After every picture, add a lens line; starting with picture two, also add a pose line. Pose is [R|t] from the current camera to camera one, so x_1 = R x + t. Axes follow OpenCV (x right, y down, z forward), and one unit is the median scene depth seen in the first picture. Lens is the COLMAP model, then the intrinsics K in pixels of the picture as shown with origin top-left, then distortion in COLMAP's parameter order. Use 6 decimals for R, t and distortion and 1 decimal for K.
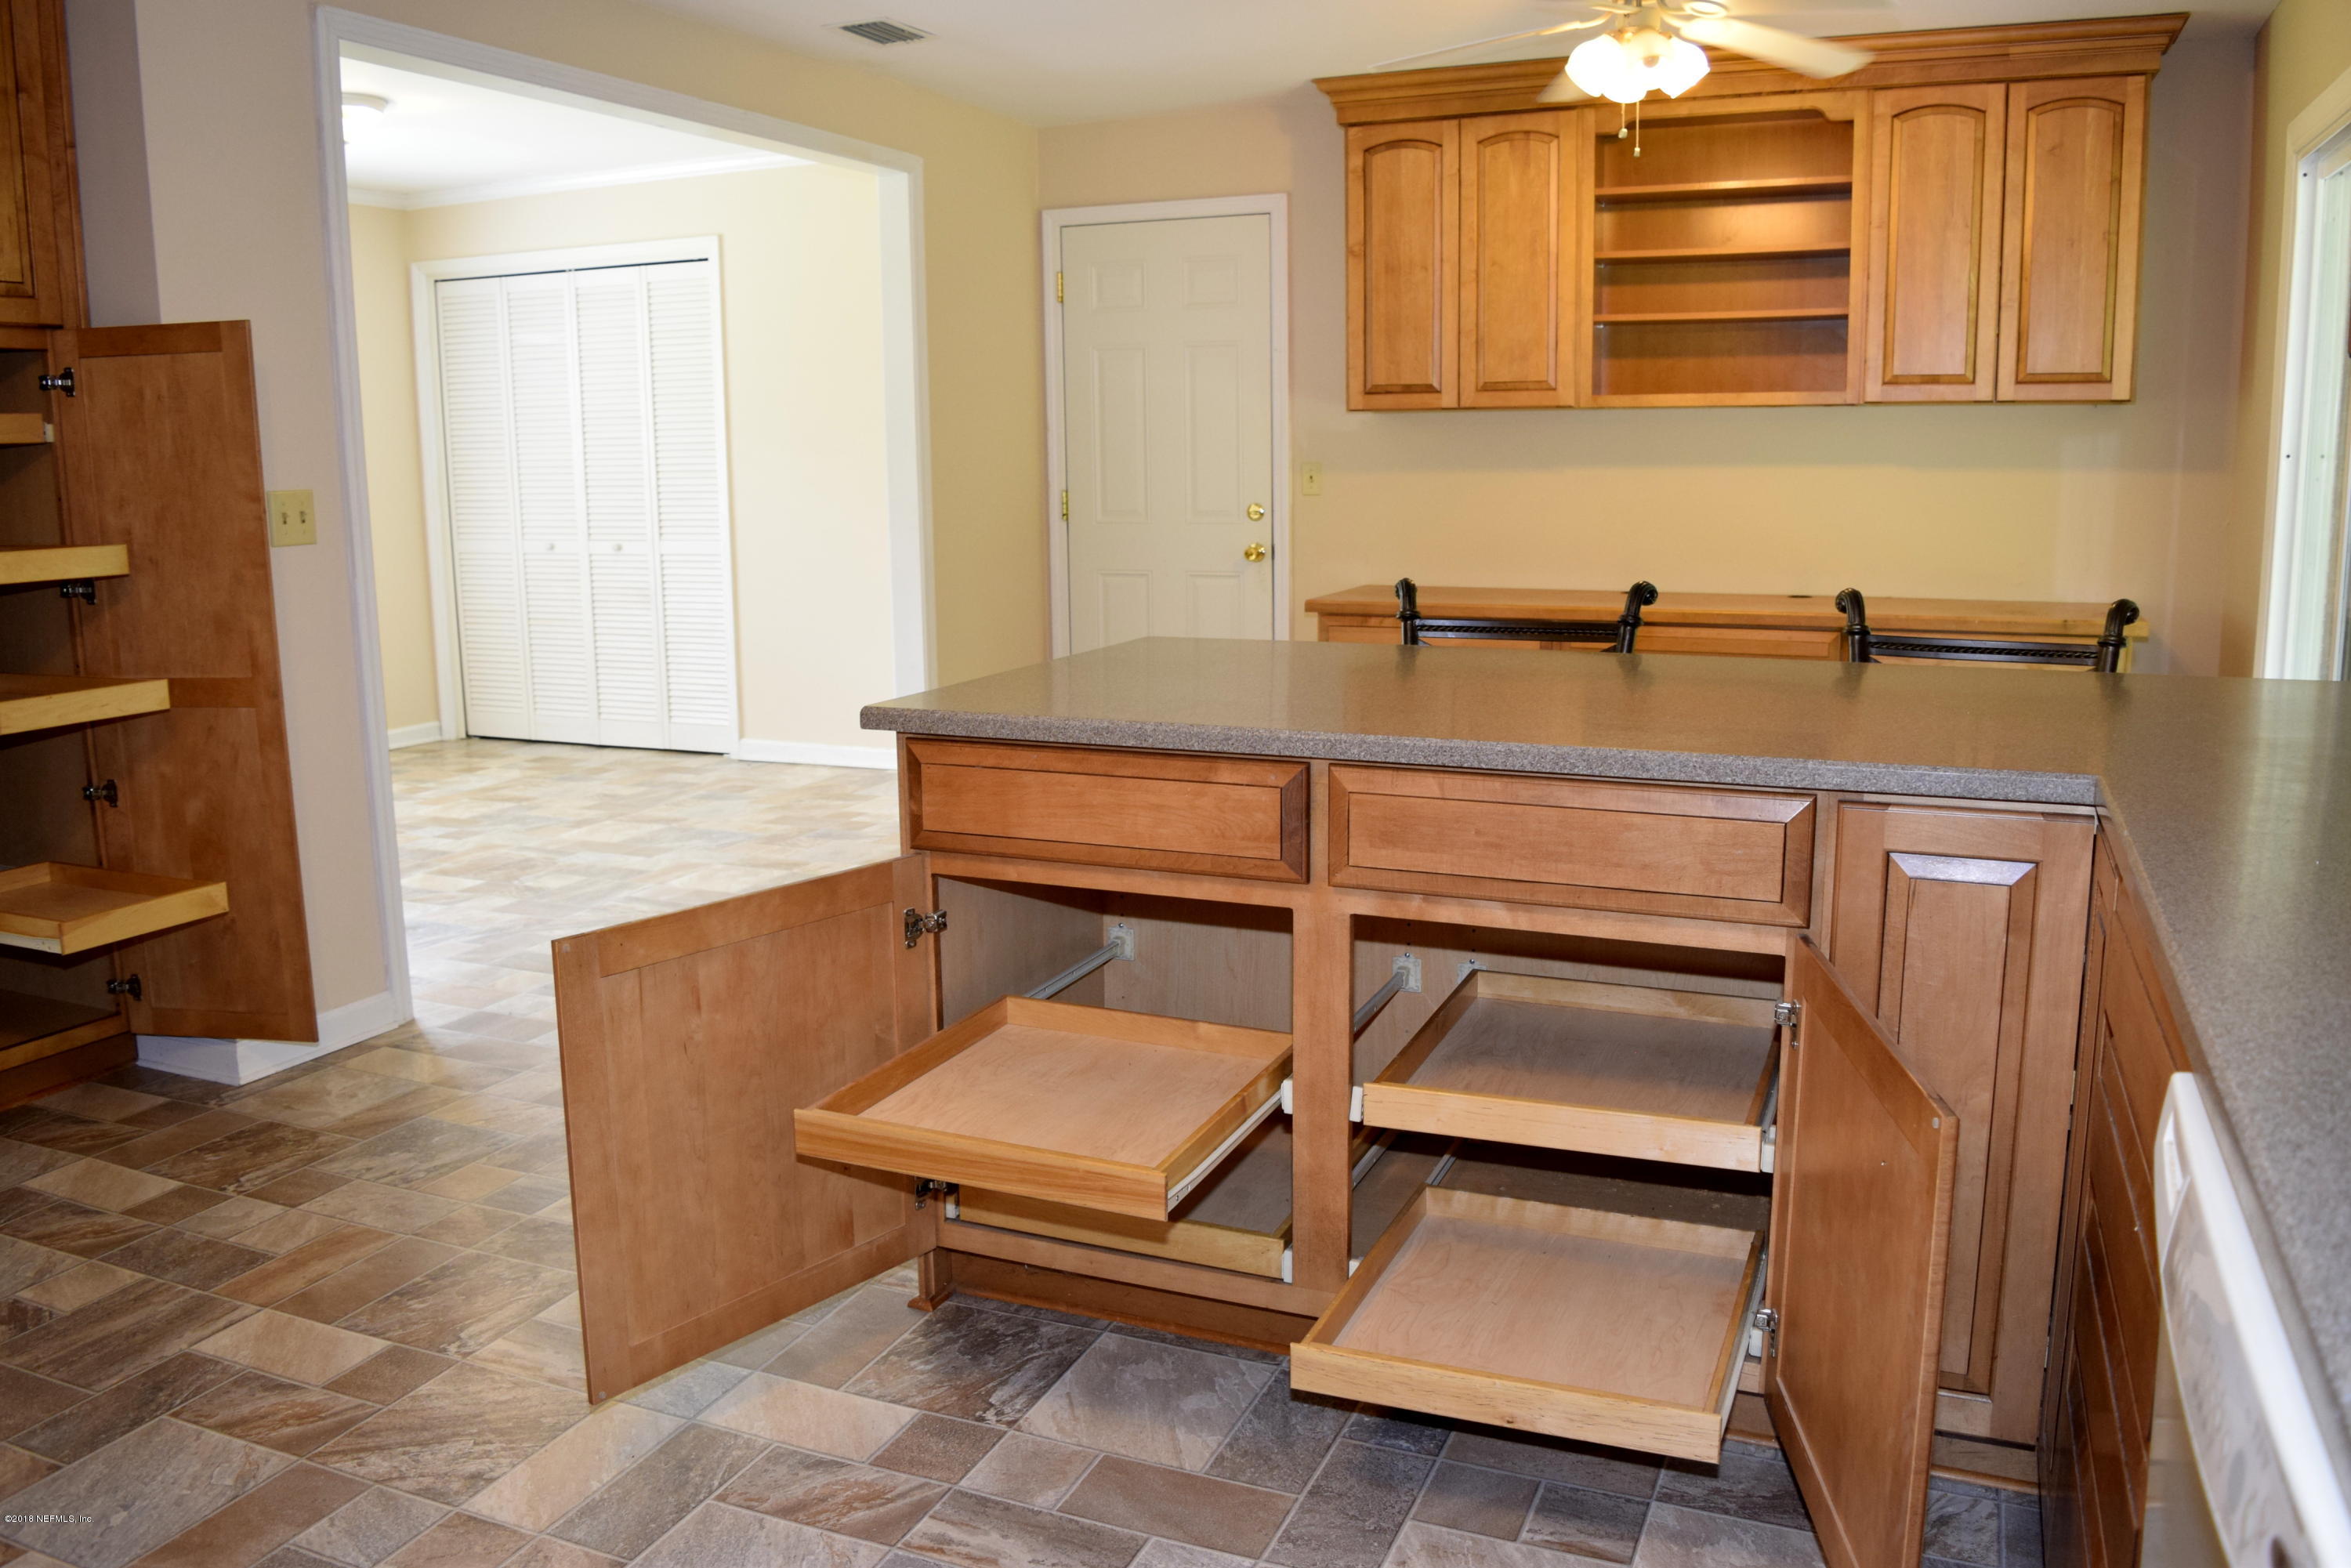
lens RADIAL K [[1866.2, 0, 1175.5], [0, 1866.2, 784.0], [0, 0, 1]] dist [-0.071363, 0.001780]
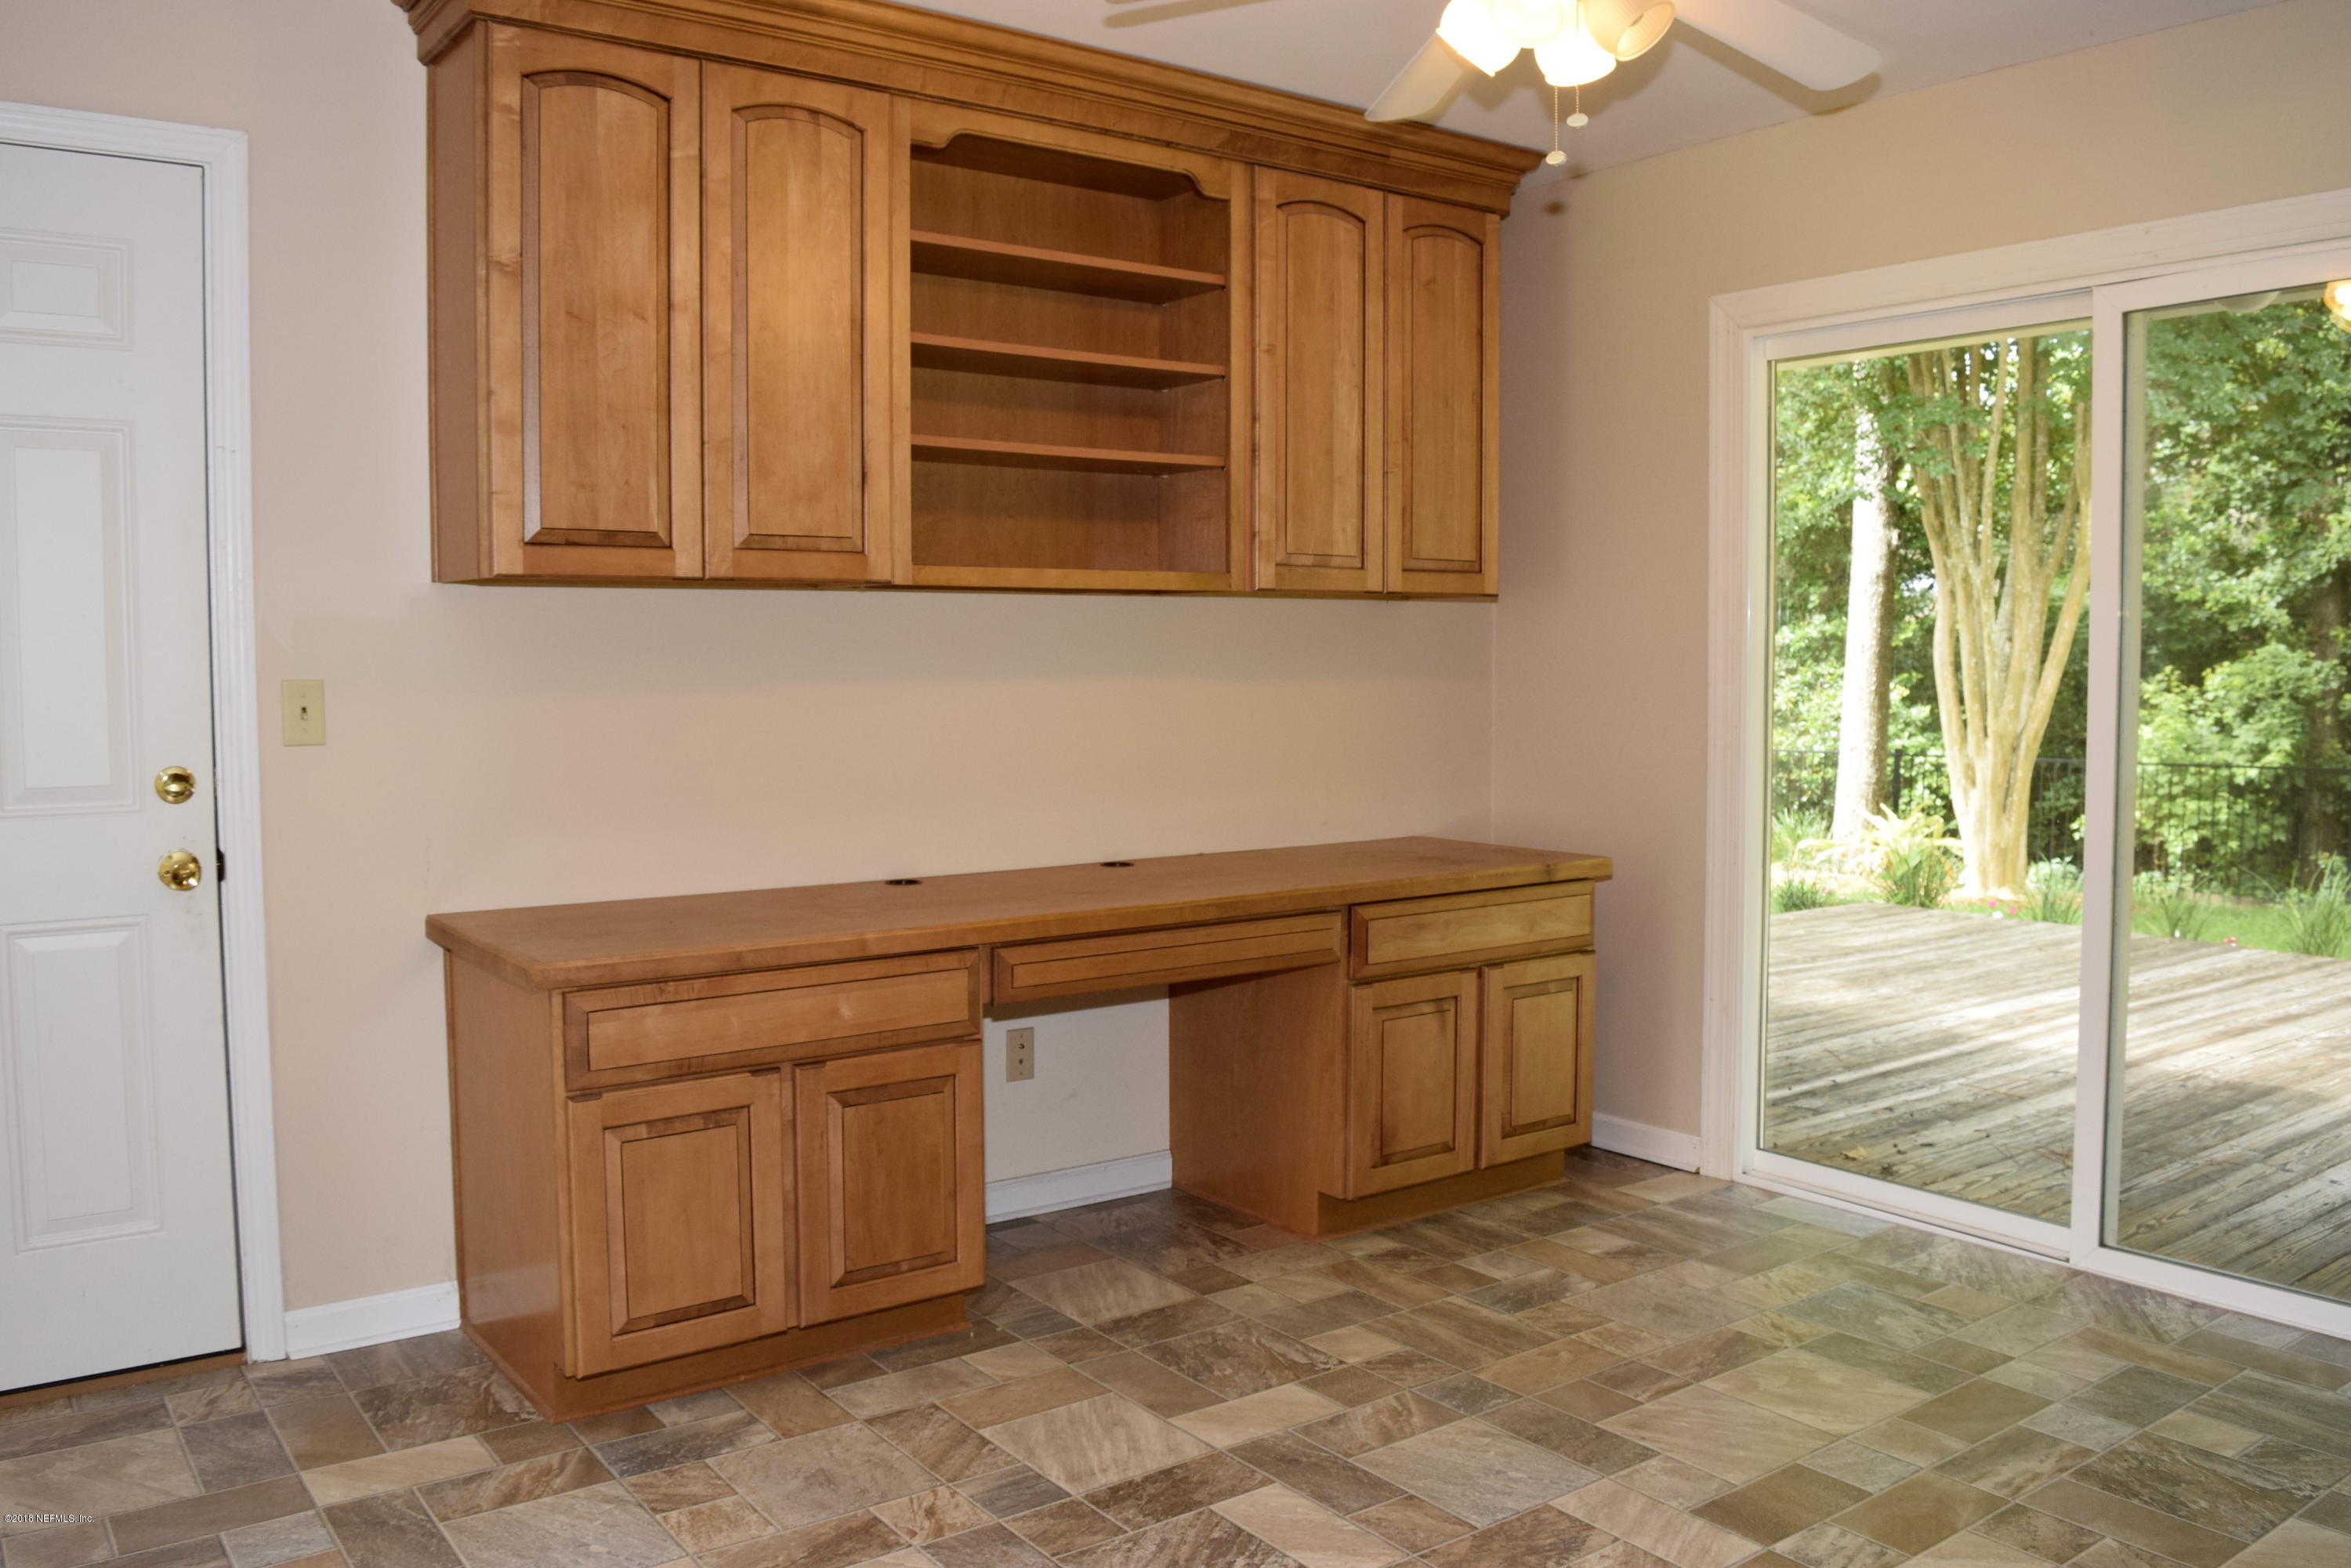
lens RADIAL K [[1866.2, 0, 1175.5], [0, 1866.2, 784.0], [0, 0, 1]] dist [-0.071363, 0.001780]
pose [[0.511824, -0.045651, 0.857876, -0.254236], [0.149534, 0.988078, -0.036635, -0.104983], [-0.845976, 0.147032, 0.512548, 0.629785]]
